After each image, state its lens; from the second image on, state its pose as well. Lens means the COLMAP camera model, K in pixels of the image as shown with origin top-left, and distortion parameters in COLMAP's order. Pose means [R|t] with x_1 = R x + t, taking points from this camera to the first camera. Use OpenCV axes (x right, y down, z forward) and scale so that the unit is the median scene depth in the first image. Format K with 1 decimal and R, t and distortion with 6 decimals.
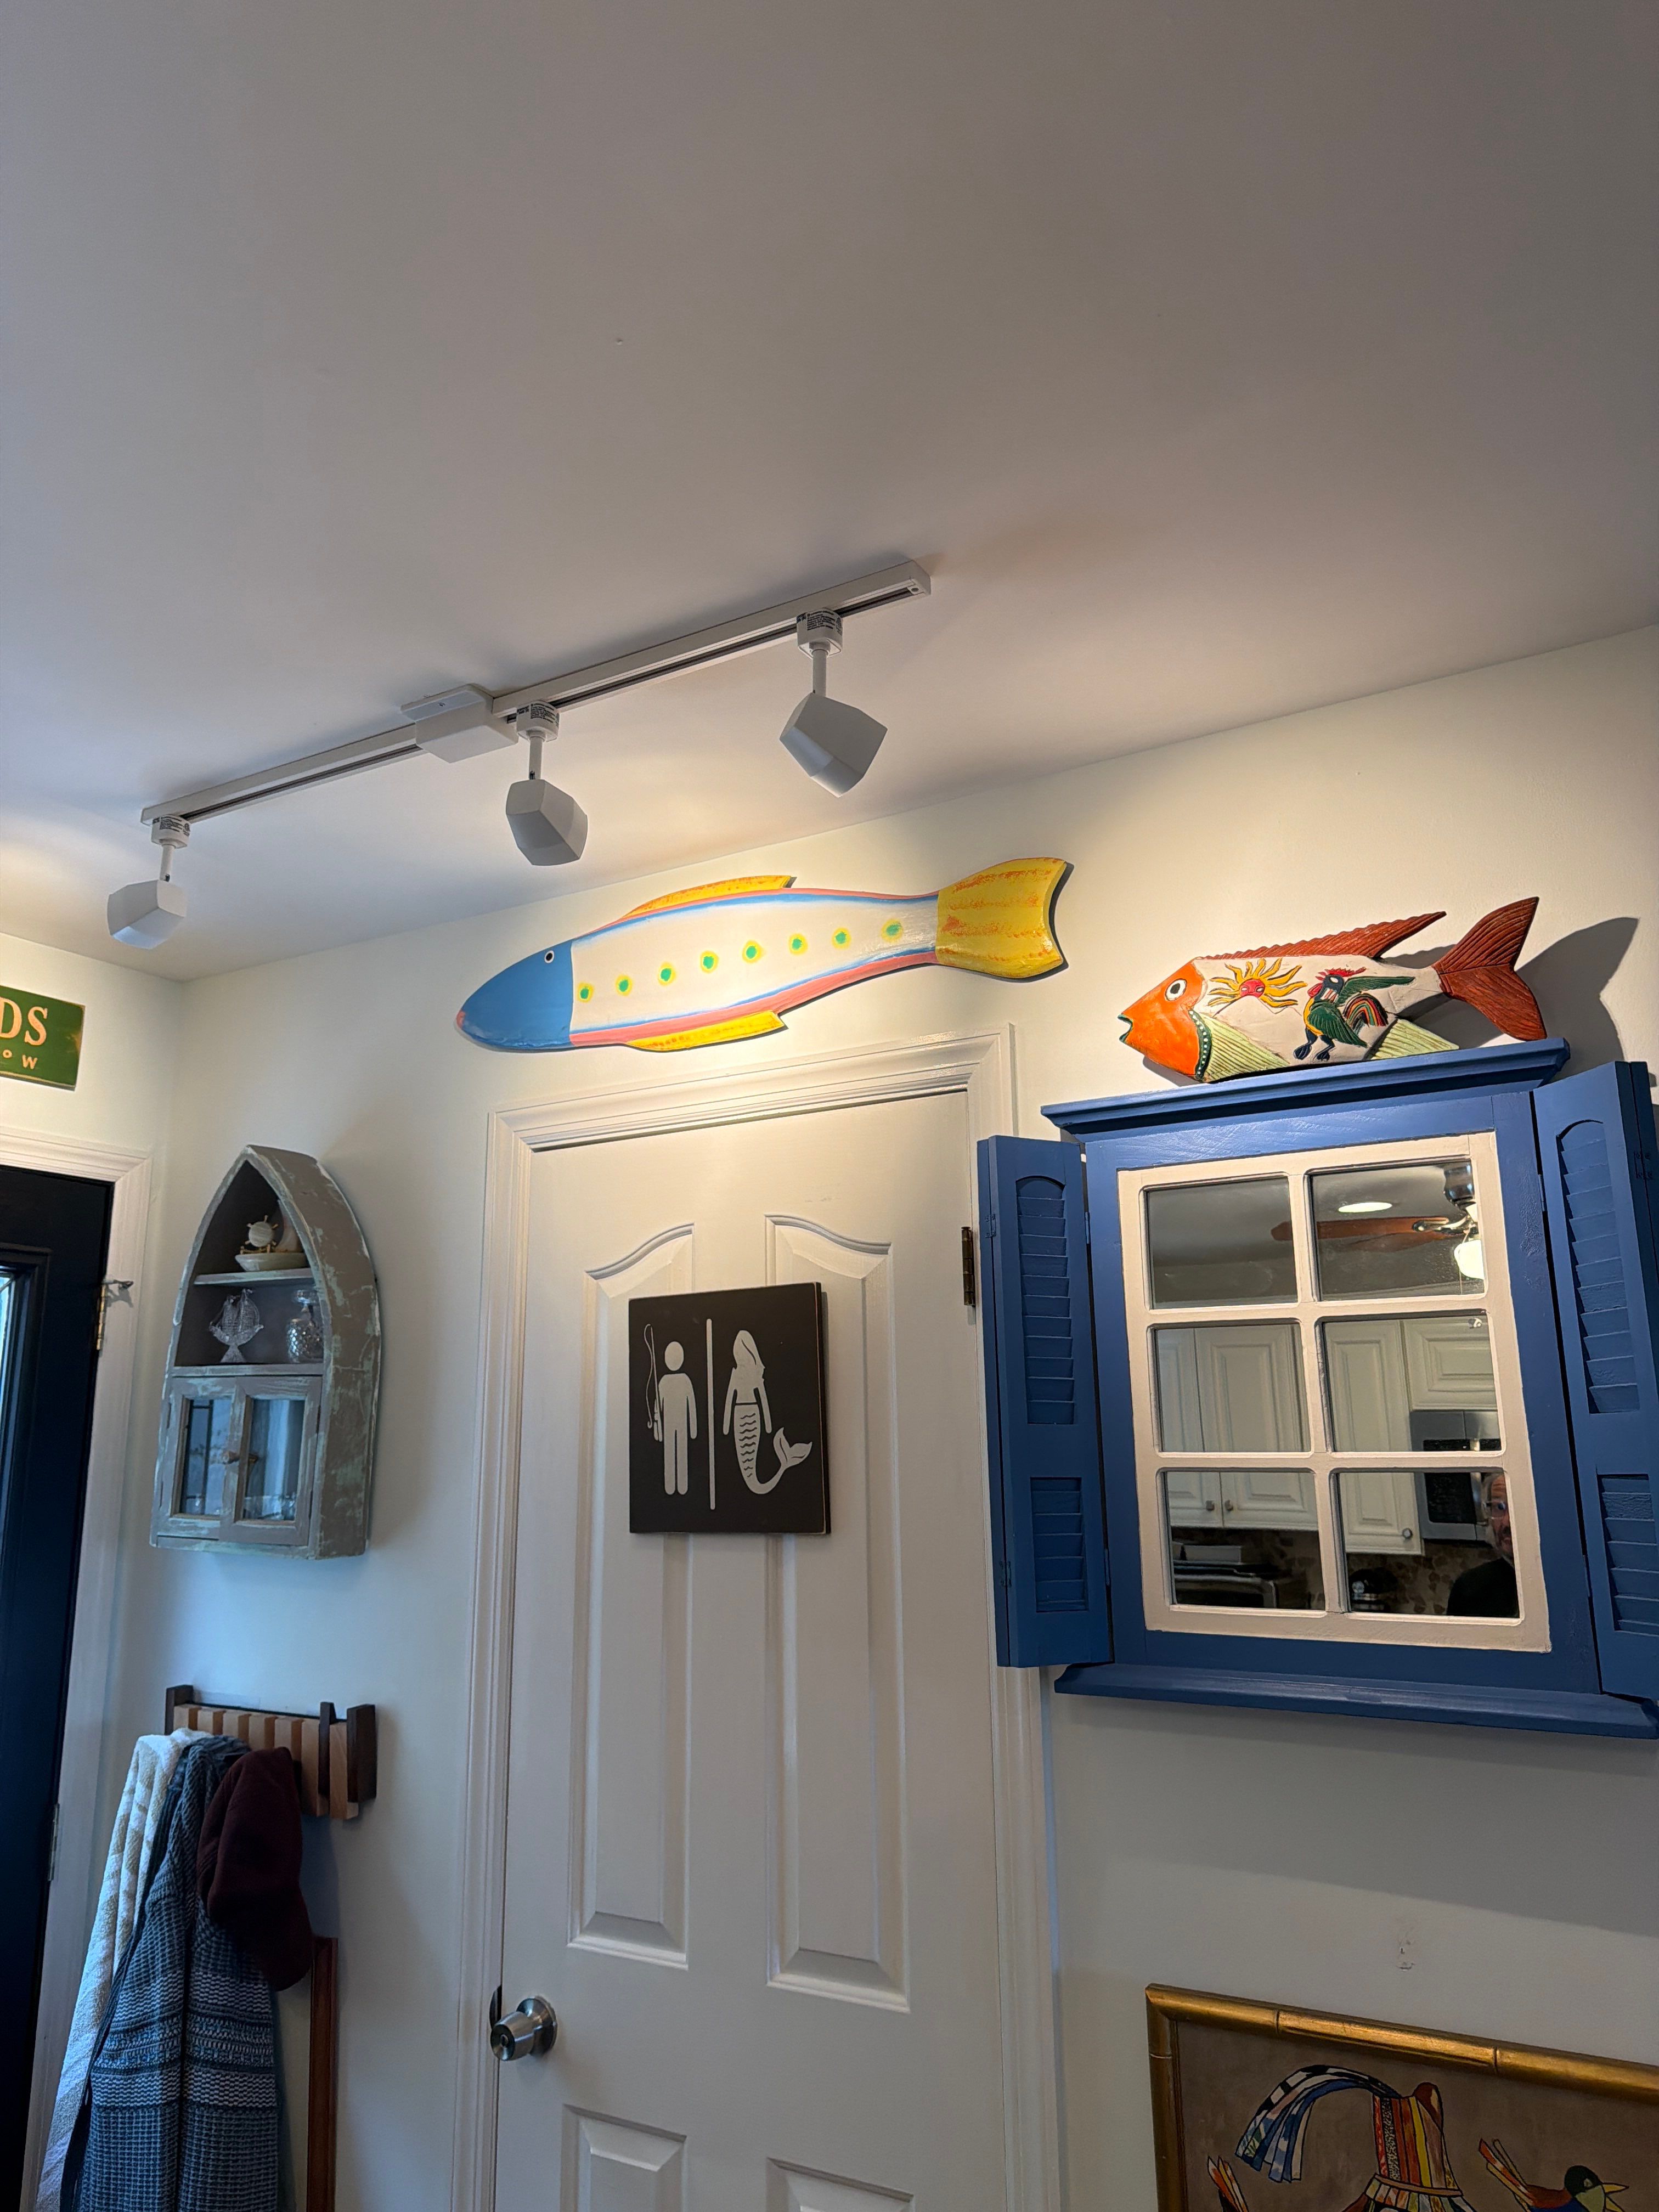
lens RADIAL K [[1580.4, 0, 873.1], [0, 1580.4, 1103.4], [0, 0, 1]] dist [0.119250, -0.164254]
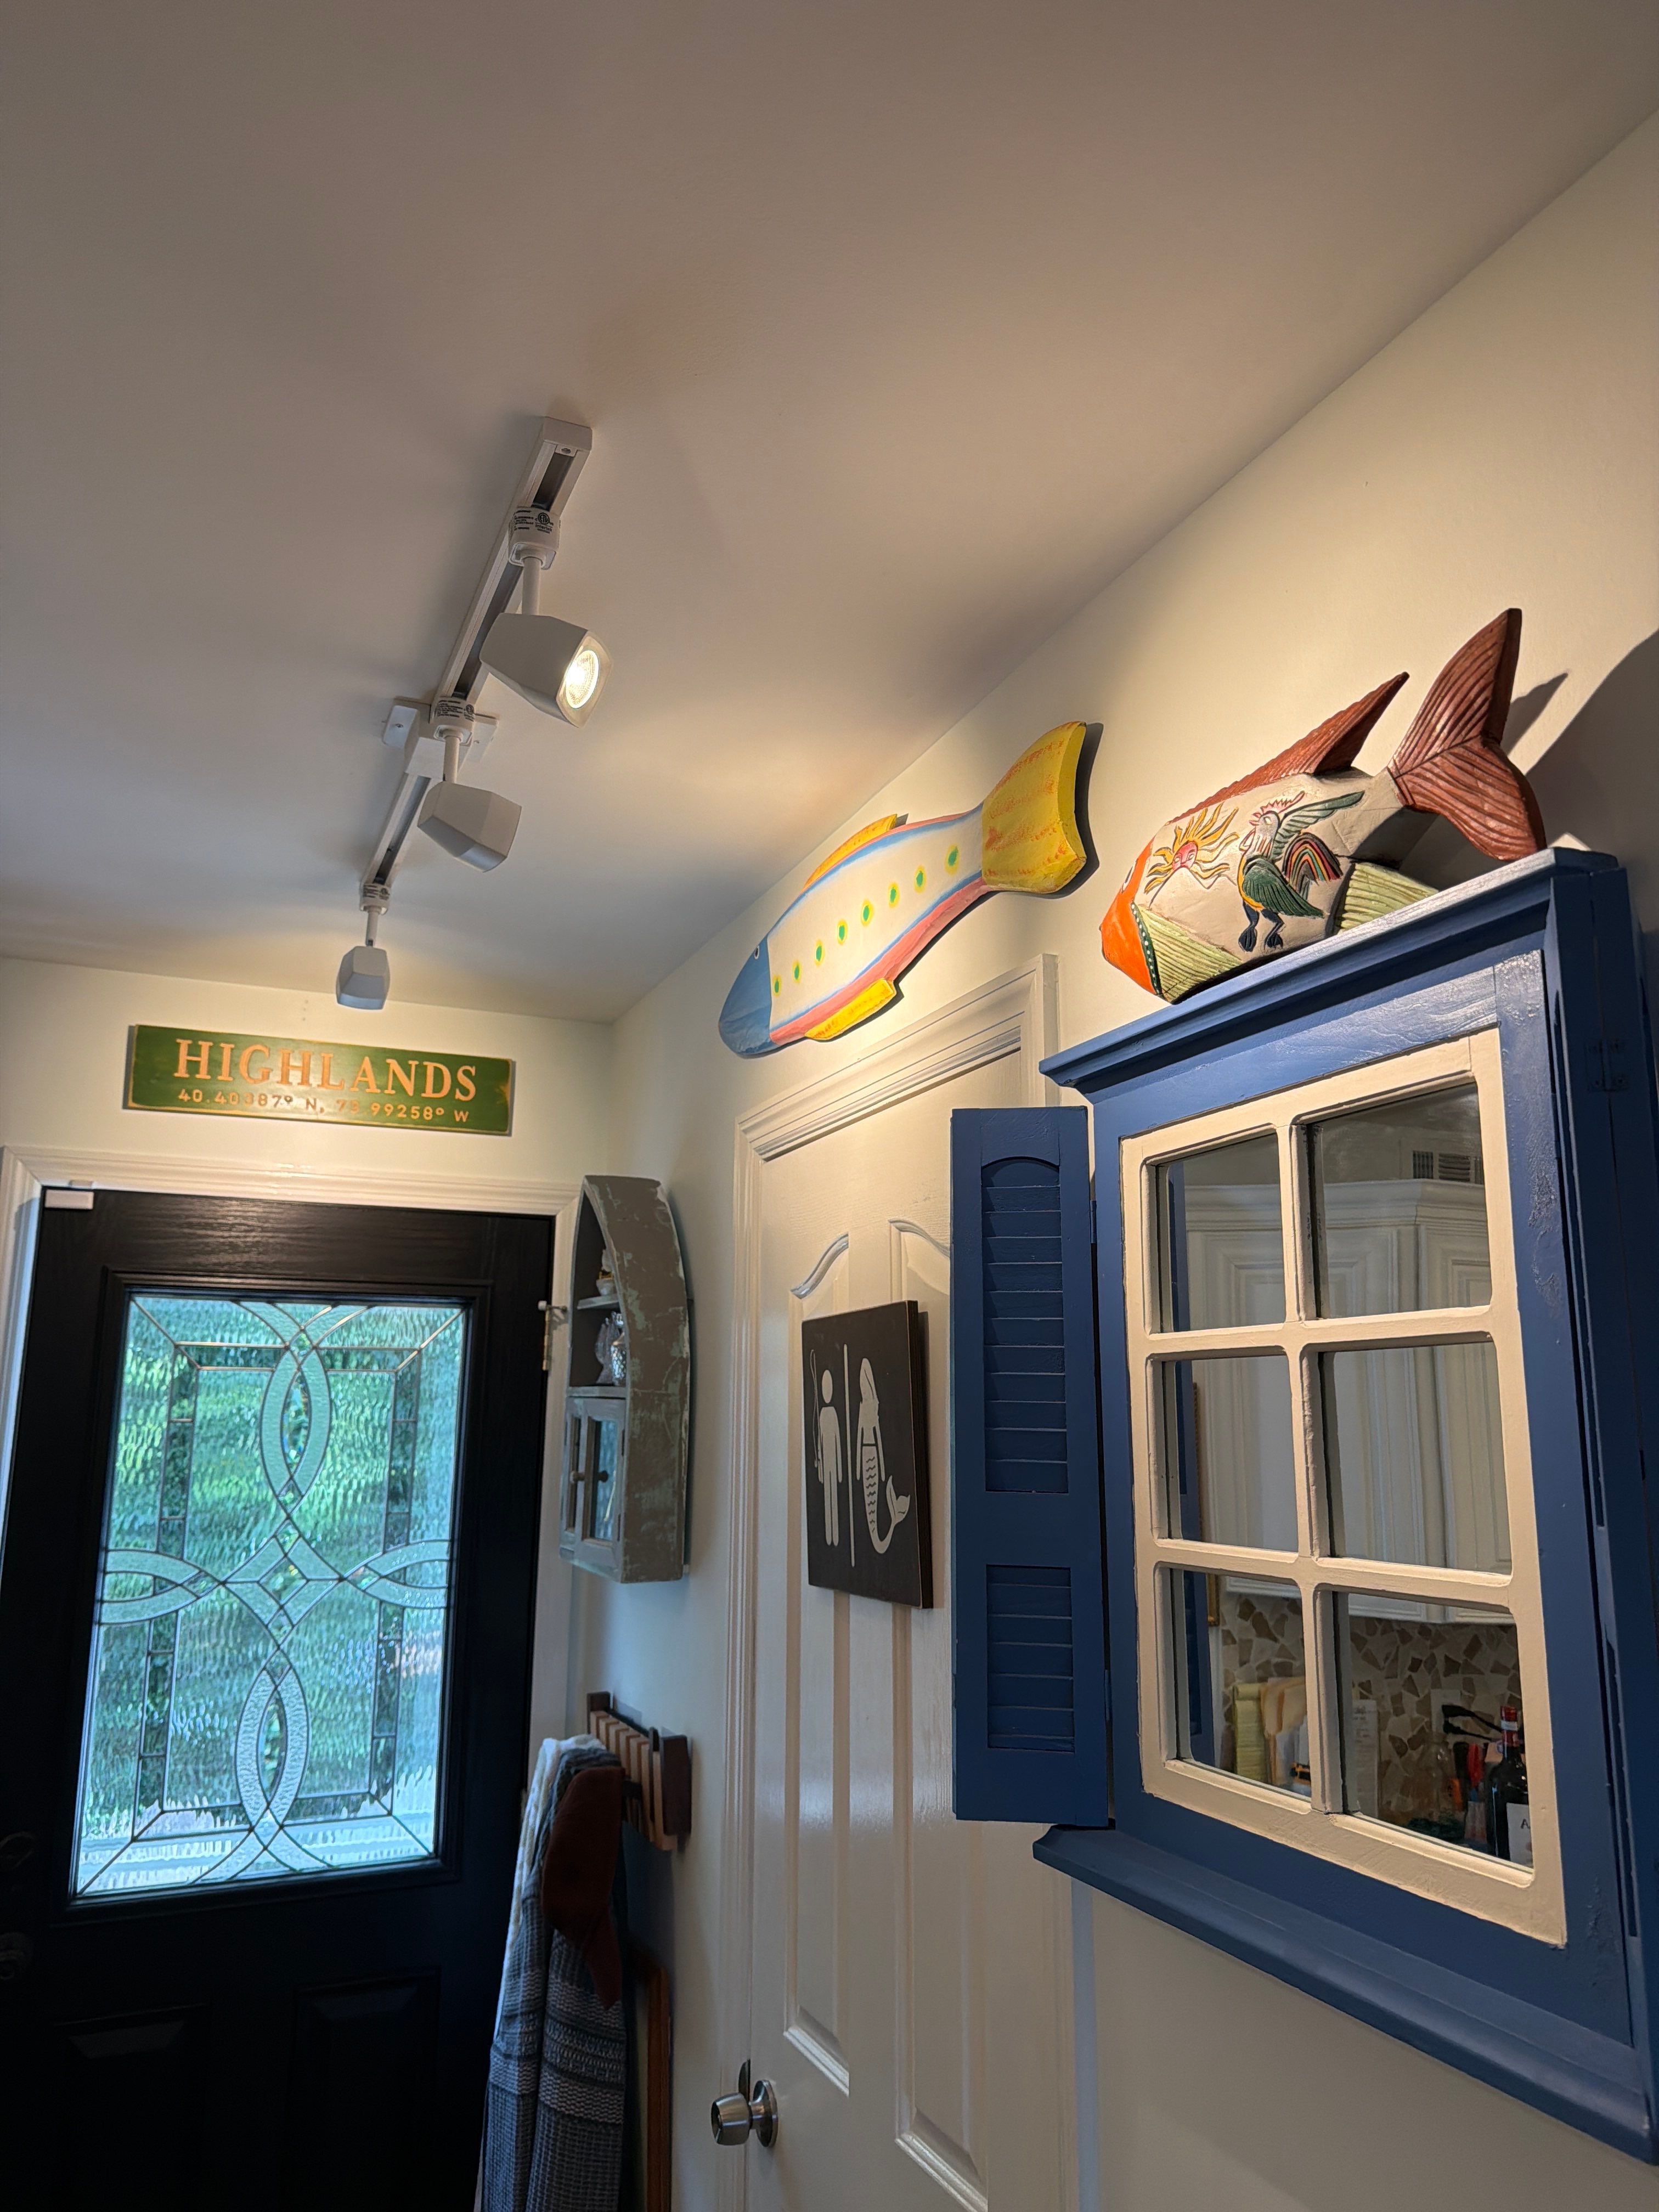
lens RADIAL K [[1595.0, 0, 829.5], [0, 1595.0, 1106.0], [0, 0, 1]] dist [0.057514, -0.063450]
pose [[0.805326, -0.104486, -0.583552, 0.442603], [0.114288, 0.993244, -0.020120, 0.025307], [0.581712, -0.050490, 0.811827, 0.318786]]
